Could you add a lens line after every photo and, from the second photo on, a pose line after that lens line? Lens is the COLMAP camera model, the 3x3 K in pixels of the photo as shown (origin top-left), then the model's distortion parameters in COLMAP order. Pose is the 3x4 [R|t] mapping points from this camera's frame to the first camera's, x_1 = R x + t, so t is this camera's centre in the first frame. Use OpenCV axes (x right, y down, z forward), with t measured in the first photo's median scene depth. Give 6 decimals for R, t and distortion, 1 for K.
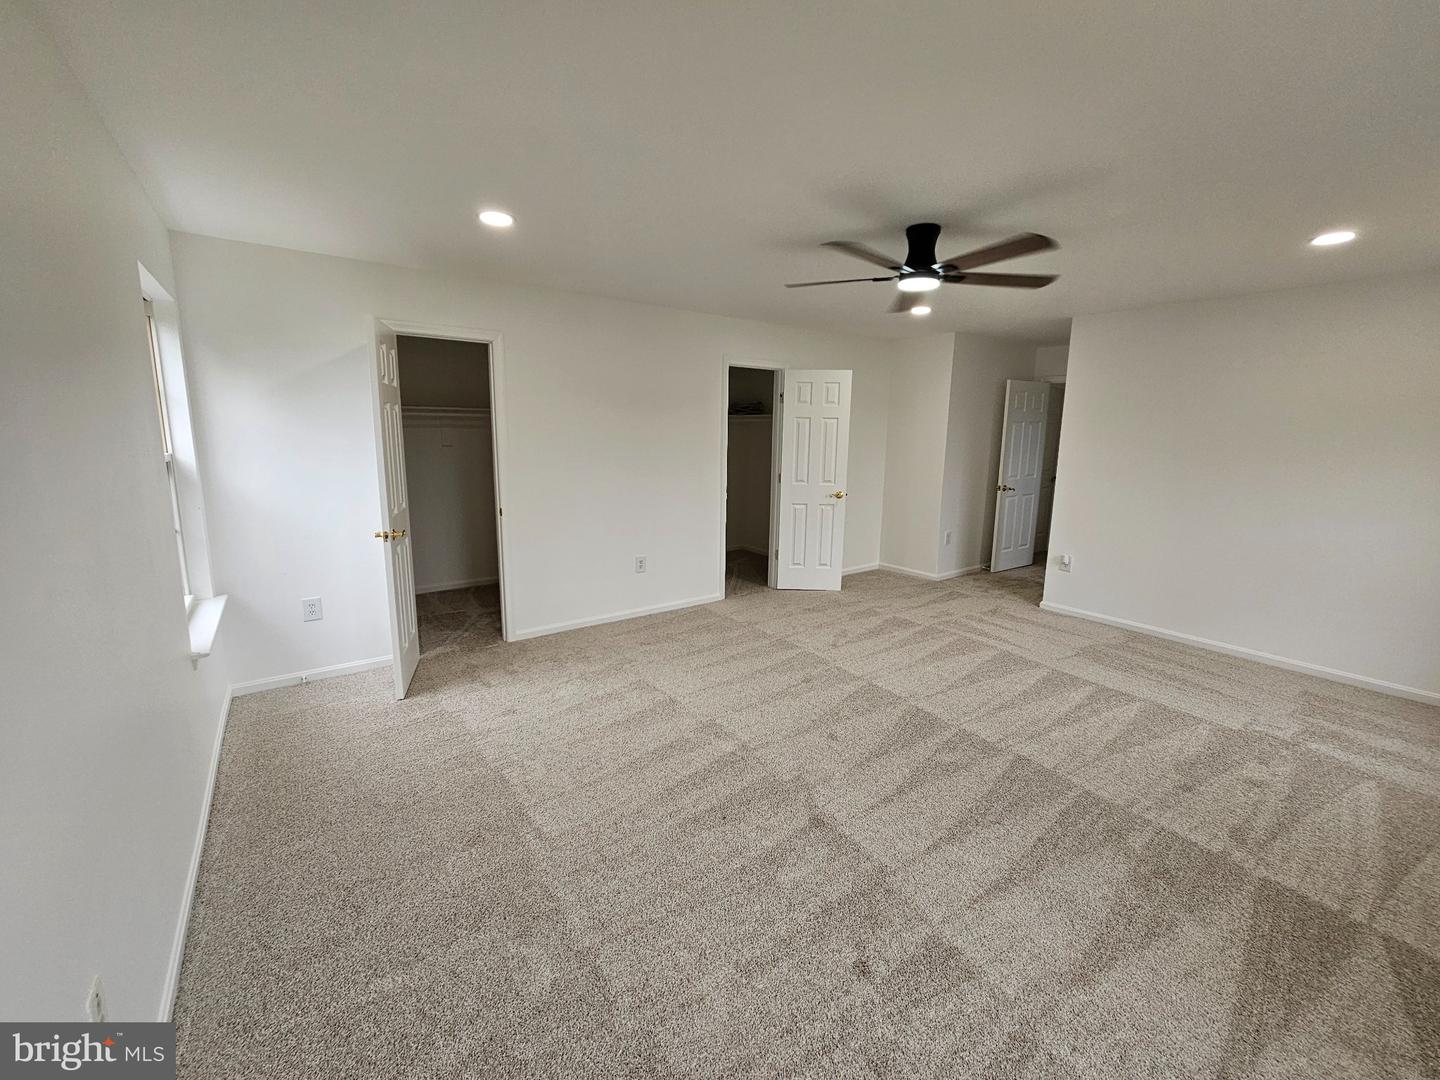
lens RADIAL K [[583.8, 0, 715.6], [0, 583.8, 536.3], [0, 0, 1]] dist [0.001450, -0.001455]
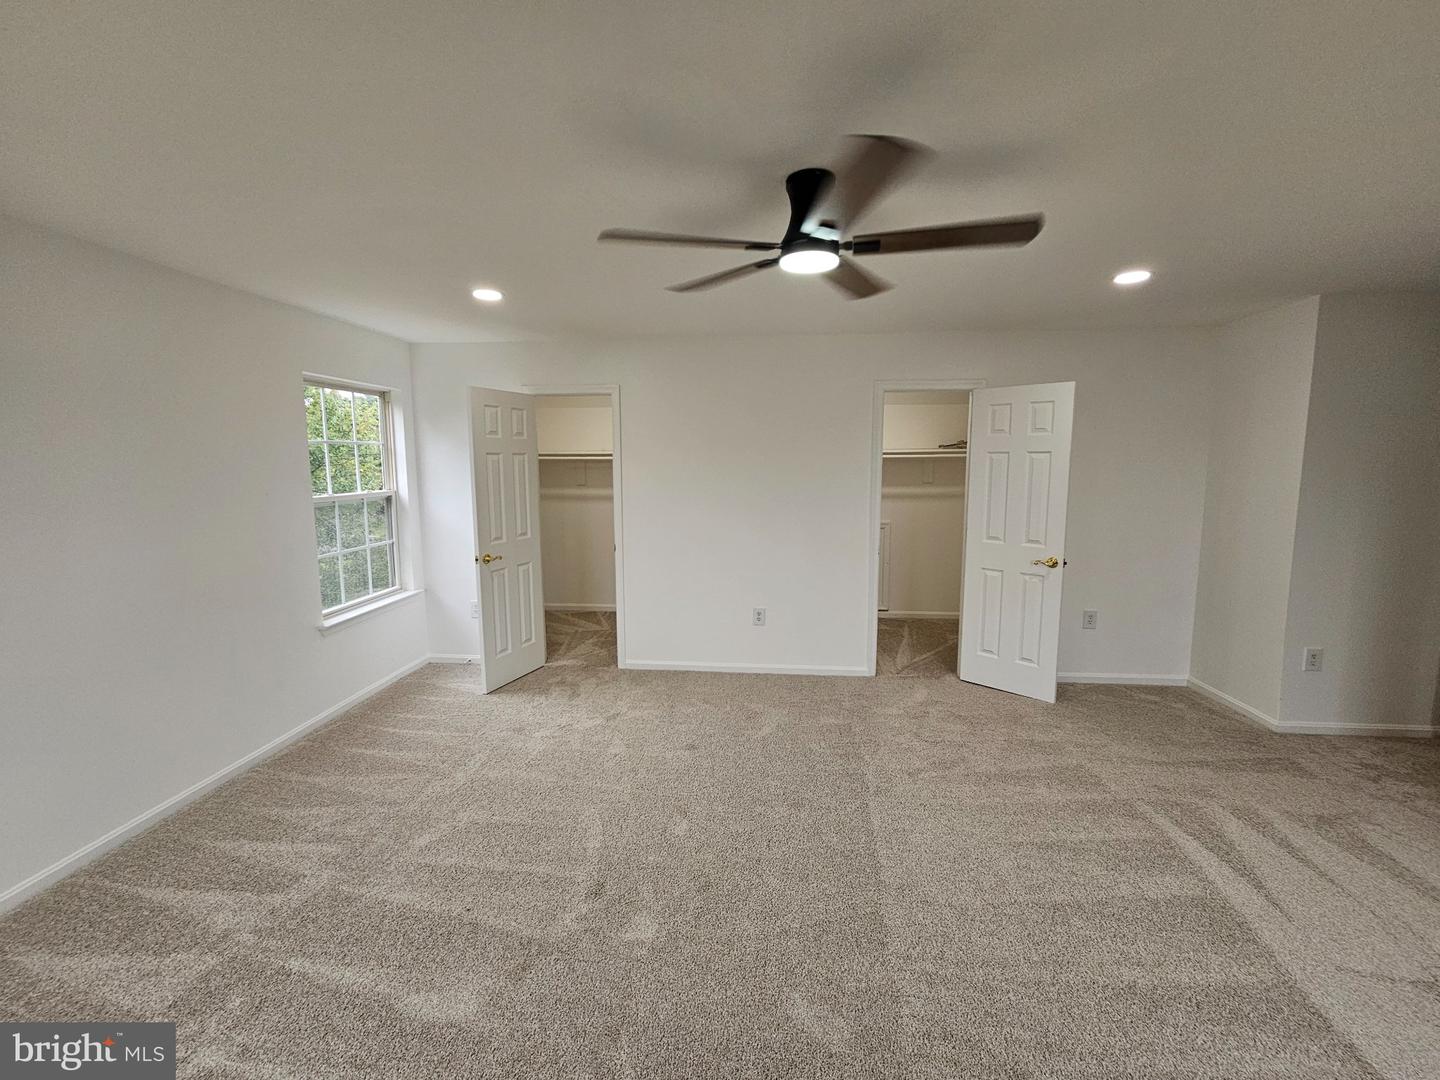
lens RADIAL K [[583.8, 0, 718.4], [0, 583.8, 531.9], [0, 0, 1]] dist [0.001450, -0.001455]
pose [[0.750851, 0.065535, -0.657212, 0.407985], [-0.107777, 0.993885, -0.024027, -0.053635], [0.651619, 0.088873, 0.753322, 0.253345]]
